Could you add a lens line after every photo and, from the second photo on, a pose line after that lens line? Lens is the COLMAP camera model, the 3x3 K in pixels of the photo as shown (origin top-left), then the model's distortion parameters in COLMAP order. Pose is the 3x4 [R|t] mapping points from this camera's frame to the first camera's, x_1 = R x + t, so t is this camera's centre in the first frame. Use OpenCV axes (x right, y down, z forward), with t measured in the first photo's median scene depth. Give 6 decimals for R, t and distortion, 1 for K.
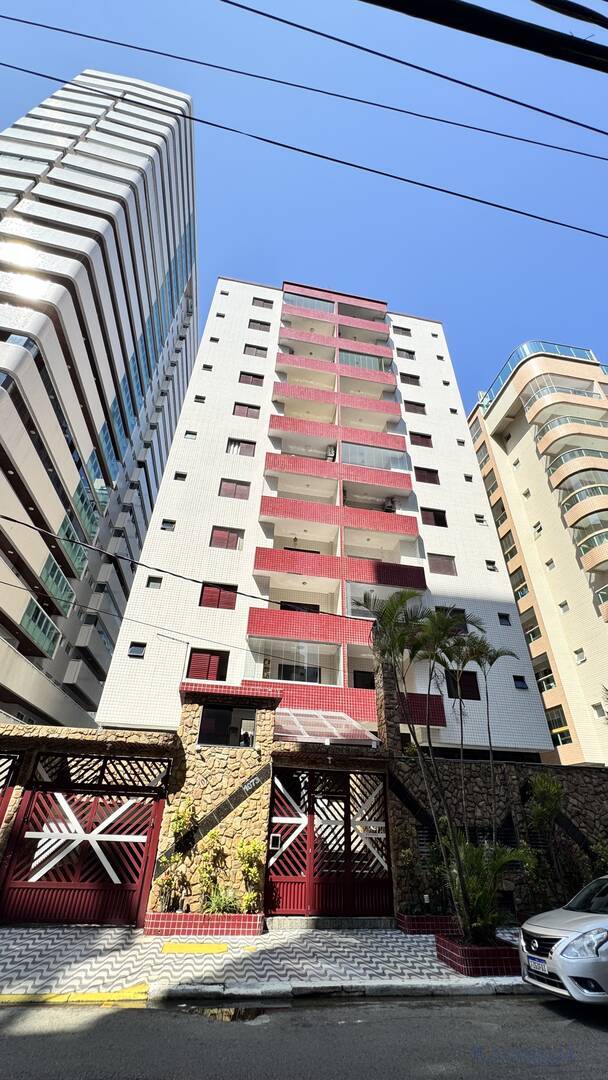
lens RADIAL K [[431.7, 0, 305.9], [0, 431.7, 535.8], [0, 0, 1]] dist [-0.014159, 0.008301]
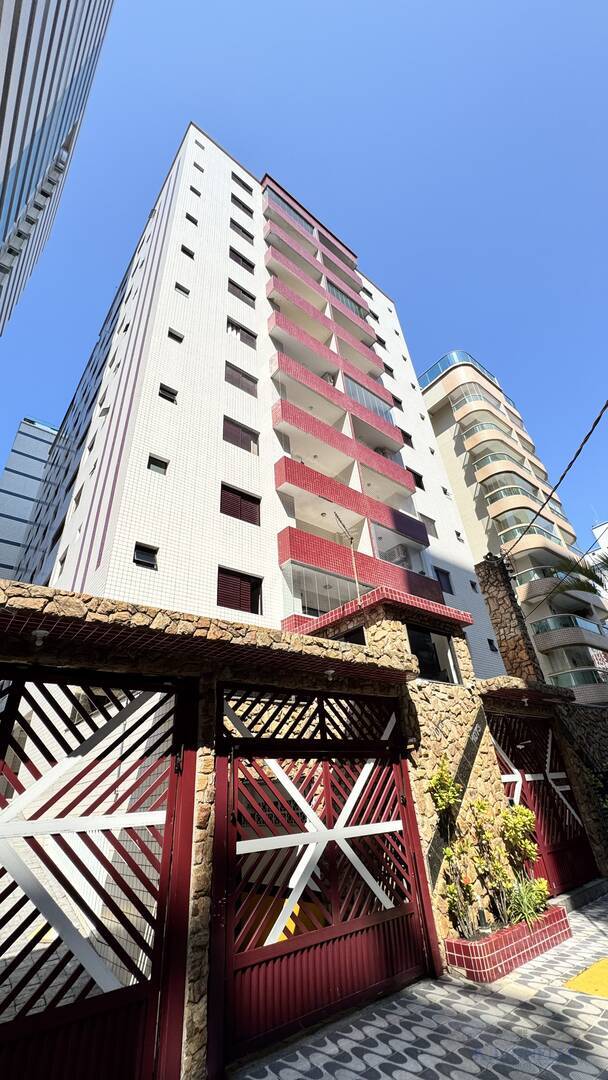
lens RADIAL K [[431.7, 0, 305.9], [0, 431.7, 535.8], [0, 0, 1]] dist [-0.014159, 0.008301]
pose [[0.874891, 0.172489, 0.452562, -0.448381], [-0.186314, 0.982387, -0.014244, 0.188522], [-0.447048, -0.071857, 0.891619, 0.303419]]
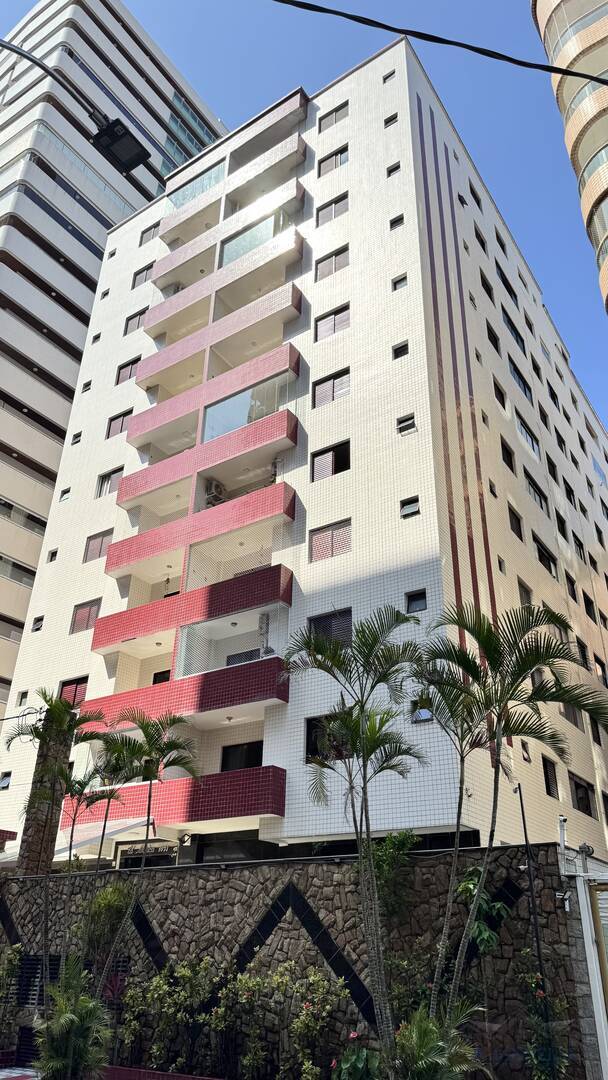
lens RADIAL K [[759.6, 0, 304.0], [0, 759.6, 540.0], [0, 0, 1]] dist [0.049746, -0.083919]
pose [[0.710344, -0.355446, -0.607511, 1.158712], [0.393198, 0.916279, -0.076346, 0.163634], [0.583786, -0.184640, 0.790634, 0.180235]]
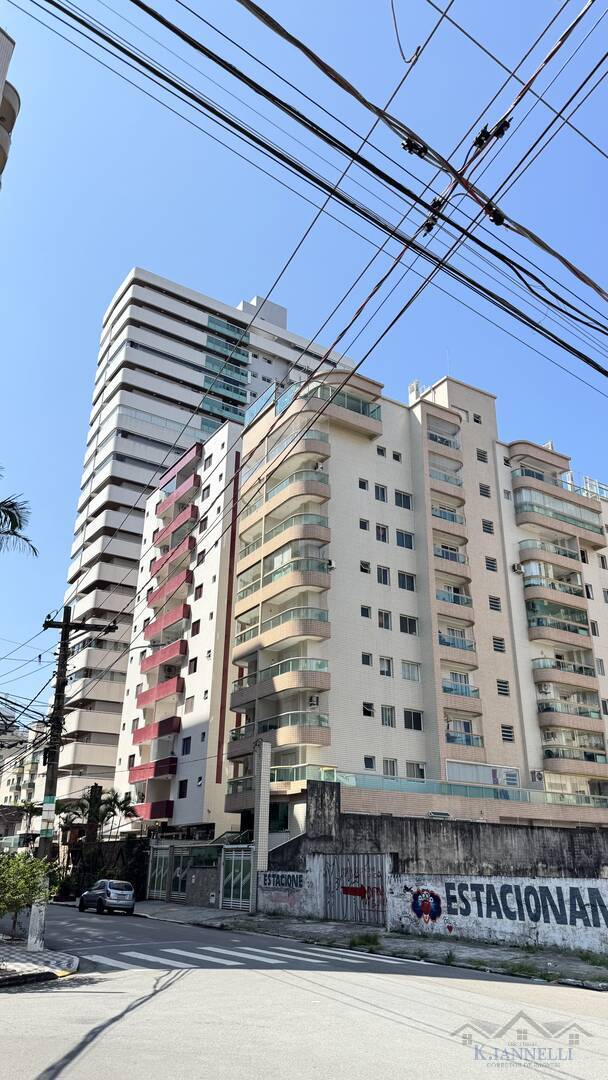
lens RADIAL K [[759.6, 0, 304.0], [0, 759.6, 540.0], [0, 0, 1]] dist [0.049746, -0.083919]
pose [[0.379337, -0.390358, -0.838883, 3.571213], [0.513368, 0.843088, -0.160173, 0.257698], [0.769777, -0.369896, 0.520212, 0.186294]]
